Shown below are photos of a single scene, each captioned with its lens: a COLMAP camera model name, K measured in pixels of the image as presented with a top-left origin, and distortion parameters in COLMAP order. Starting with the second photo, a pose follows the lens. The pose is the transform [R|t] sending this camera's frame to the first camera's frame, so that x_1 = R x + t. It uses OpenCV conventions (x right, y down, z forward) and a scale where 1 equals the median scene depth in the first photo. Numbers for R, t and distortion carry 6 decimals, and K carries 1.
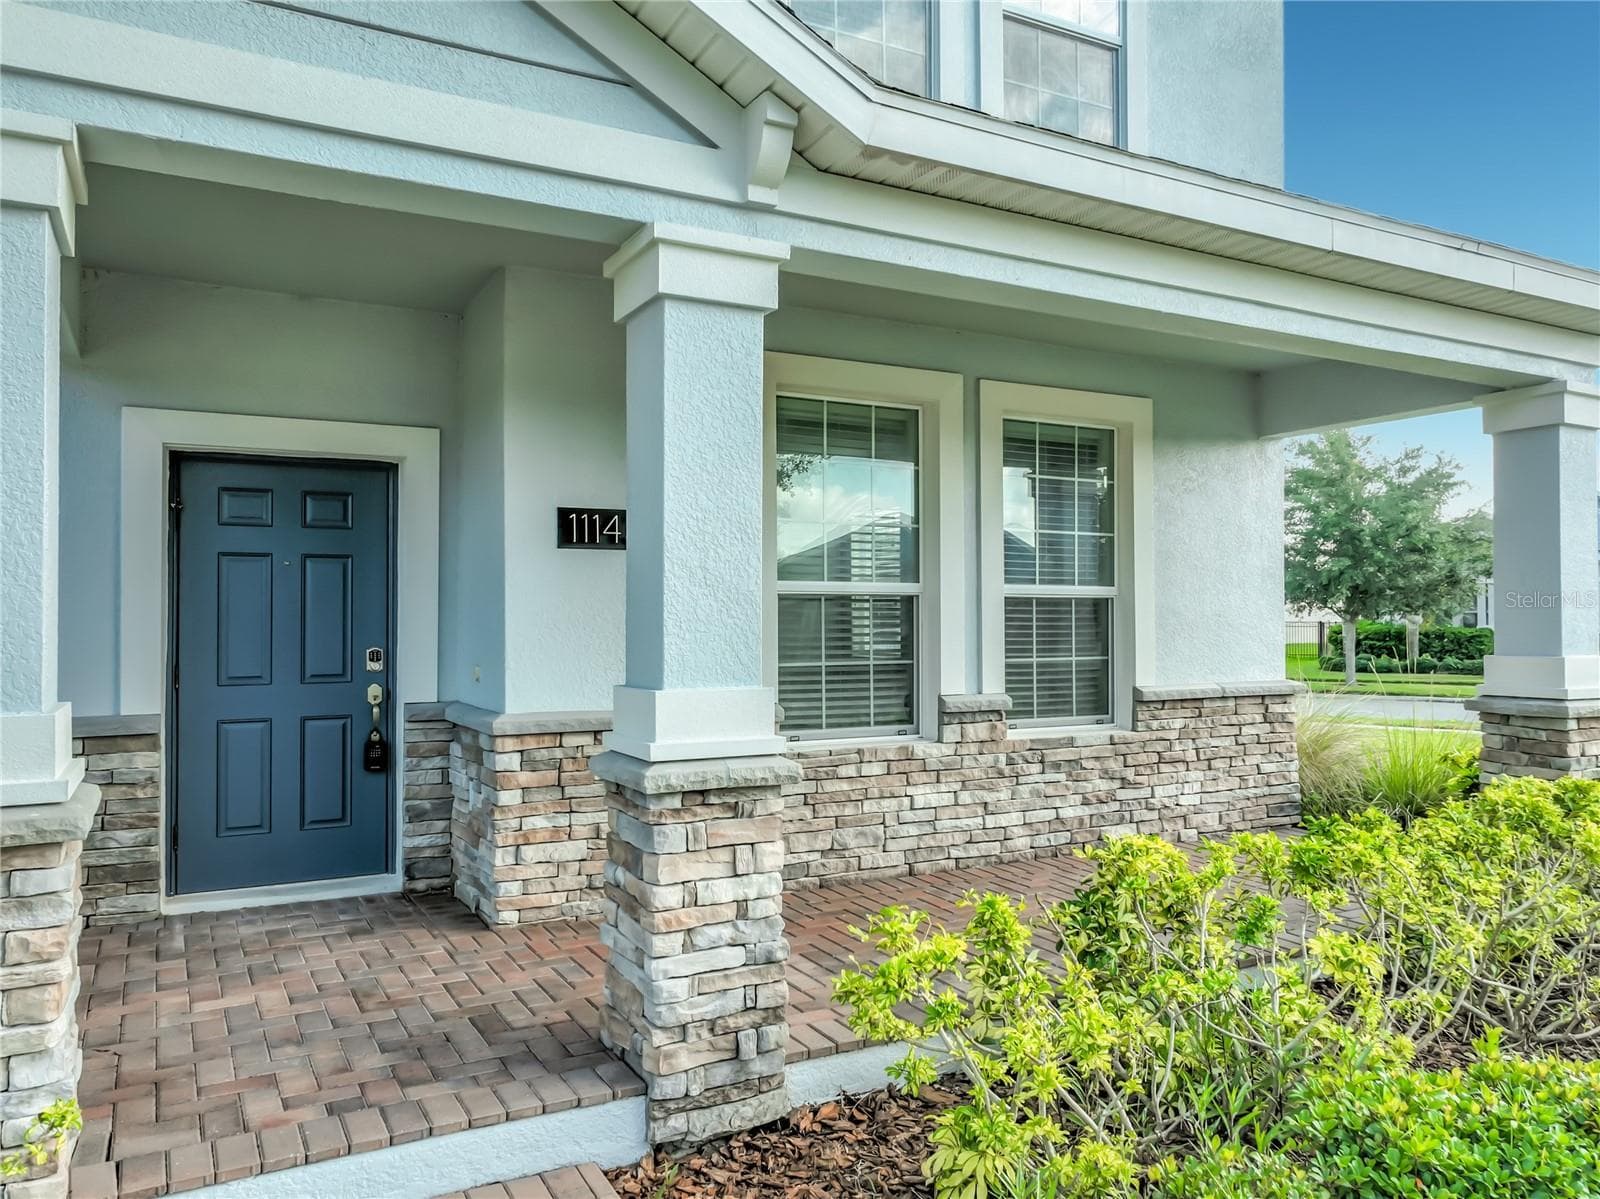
lens RADIAL K [[1184.4, 0, 798.4], [0, 1184.4, 601.2], [0, 0, 1]] dist [0.007652, 0.019921]
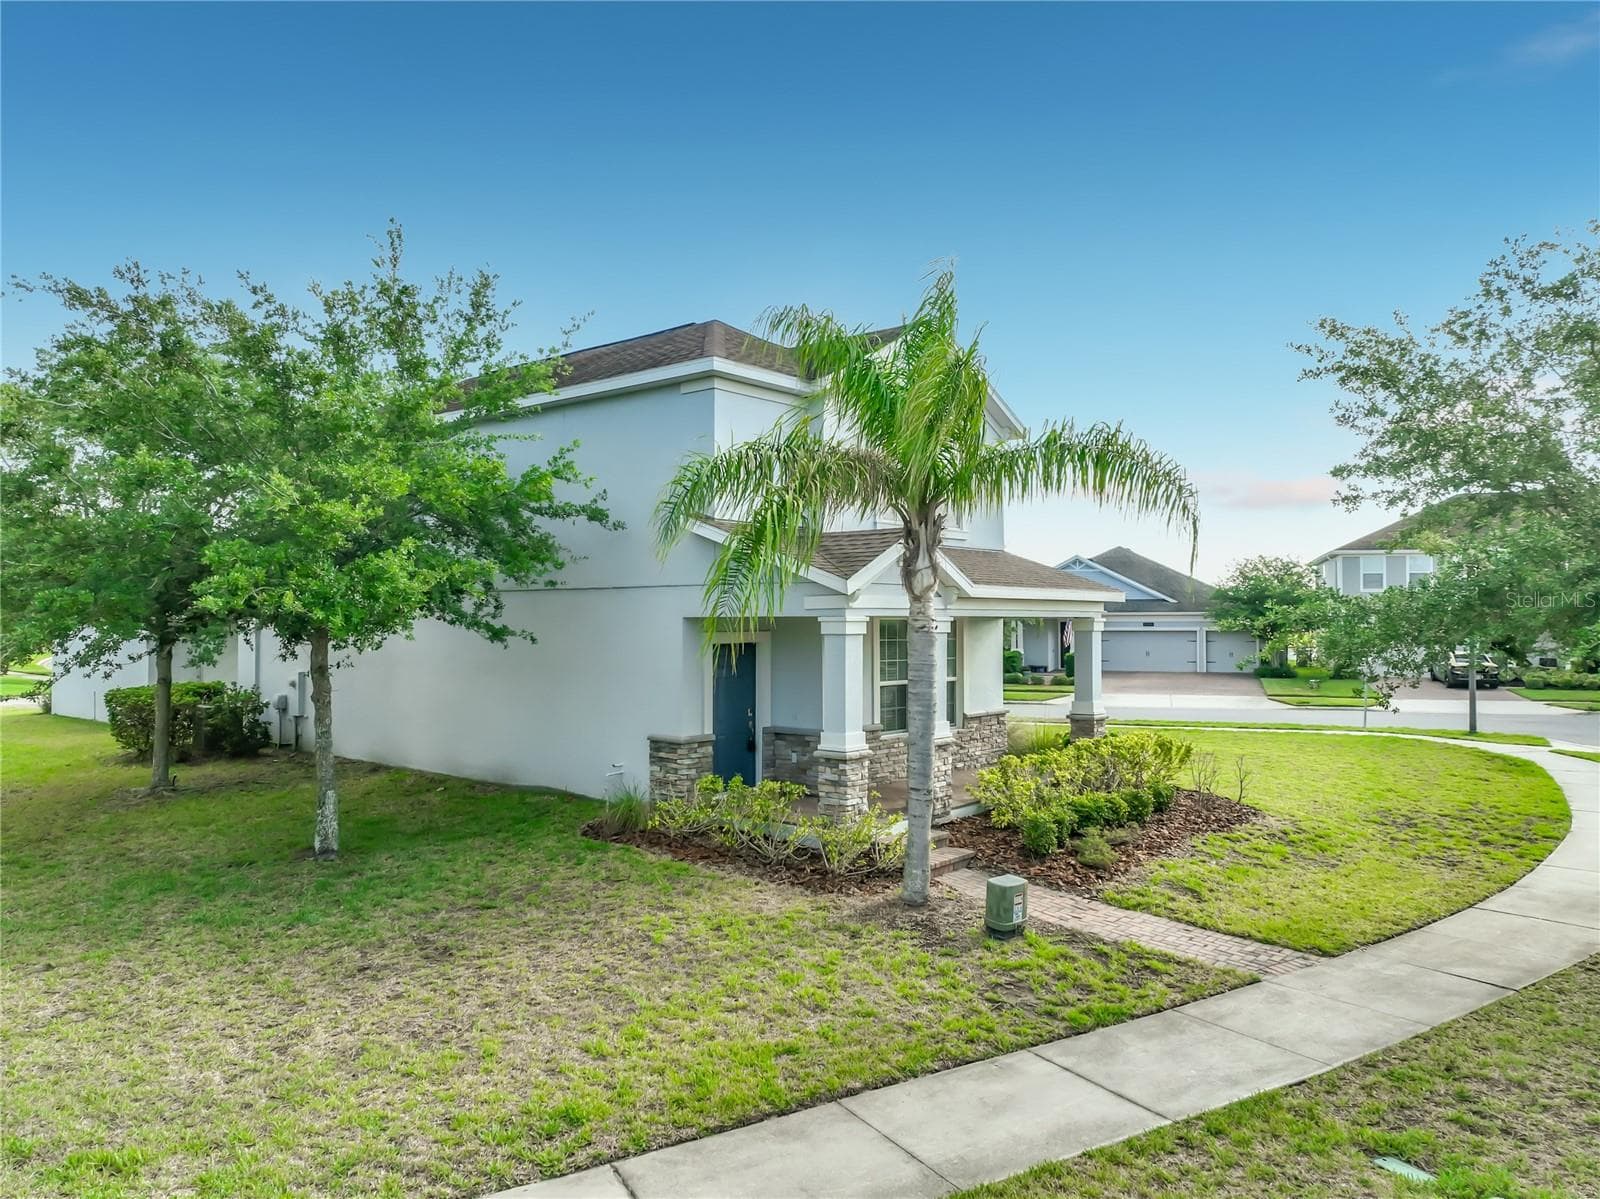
lens RADIAL K [[1184.4, 0, 802.1], [0, 1184.4, 602.6], [0, 0, 1]] dist [0.007652, 0.019921]
pose [[0.928592, 0.006208, 0.371051, -1.310235], [-0.005387, 0.999980, -0.003248, -0.210232], [-0.371063, 0.001017, 0.928607, -1.725024]]
